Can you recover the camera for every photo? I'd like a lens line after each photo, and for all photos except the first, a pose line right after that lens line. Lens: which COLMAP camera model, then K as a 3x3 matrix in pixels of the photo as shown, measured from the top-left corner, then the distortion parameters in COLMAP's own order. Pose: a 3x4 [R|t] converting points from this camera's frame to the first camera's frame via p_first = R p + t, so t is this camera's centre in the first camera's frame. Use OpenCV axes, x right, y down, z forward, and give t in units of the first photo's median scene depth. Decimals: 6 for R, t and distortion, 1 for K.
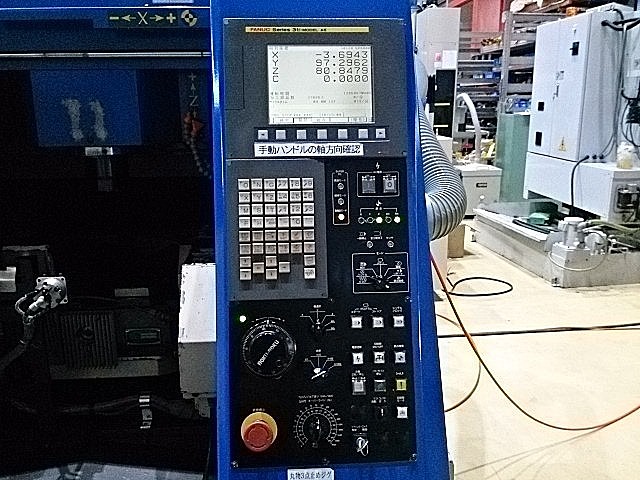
lens RADIAL K [[582.1, 0, 320.0], [0, 582.1, 240.0], [0, 0, 1]] dist [0.115210, -0.213066]
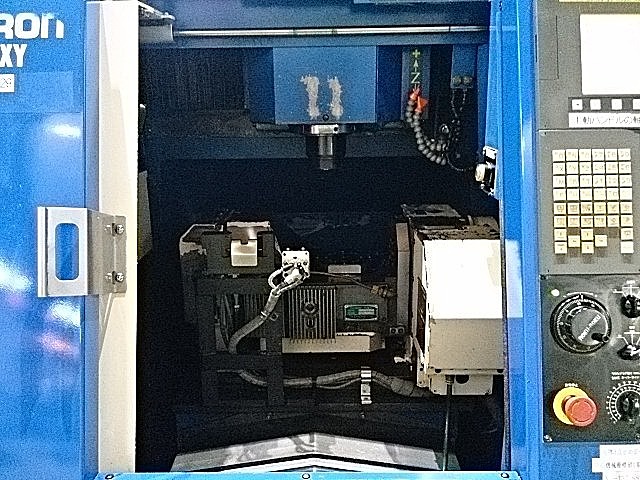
lens RADIAL K [[582.1, 0, 320.0], [0, 582.1, 240.0], [0, 0, 1]] dist [0.115210, -0.213066]
pose [[0.998318, 0.012377, -0.056636, -0.468335], [-0.011442, 0.999793, 0.016809, 0.033591], [0.056833, -0.016133, 0.998253, -0.010689]]
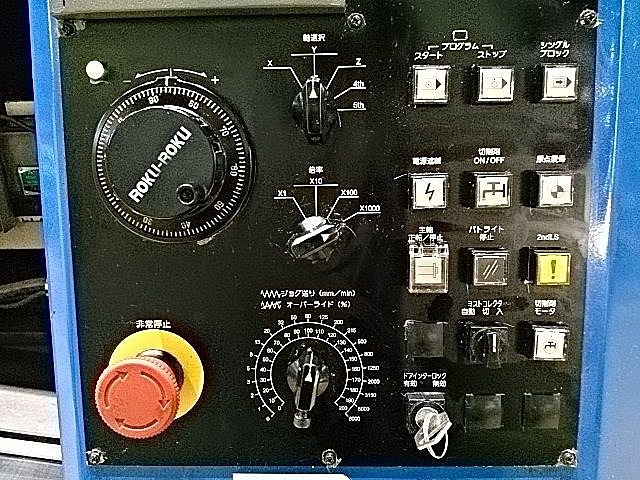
lens RADIAL K [[582.1, 0, 320.0], [0, 582.1, 240.0], [0, 0, 1]] dist [0.115210, -0.213066]
pose [[0.997202, 0.022770, -0.071197, 0.025800], [-0.009459, 0.983257, 0.181978, 0.167489], [0.074148, -0.180795, 0.980722, 0.648584]]
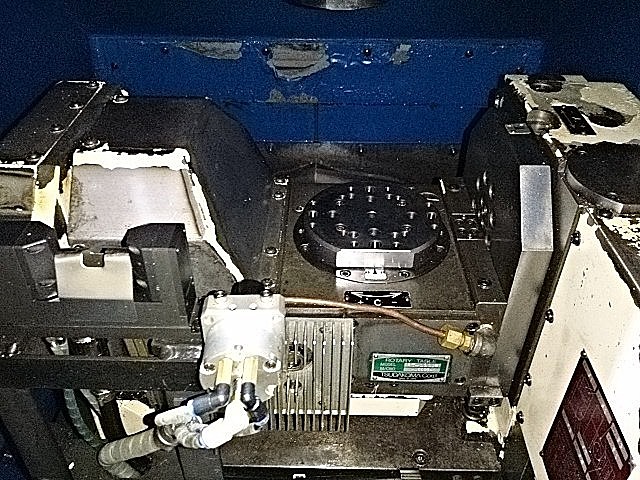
lens RADIAL K [[582.1, 0, 320.0], [0, 582.1, 240.0], [0, 0, 1]] dist [0.115210, -0.213066]
pose [[0.997490, 0.058527, -0.039862, -0.527269], [-0.037764, 0.915864, 0.399708, -0.144820], [0.059902, -0.397199, 0.915775, 0.938417]]
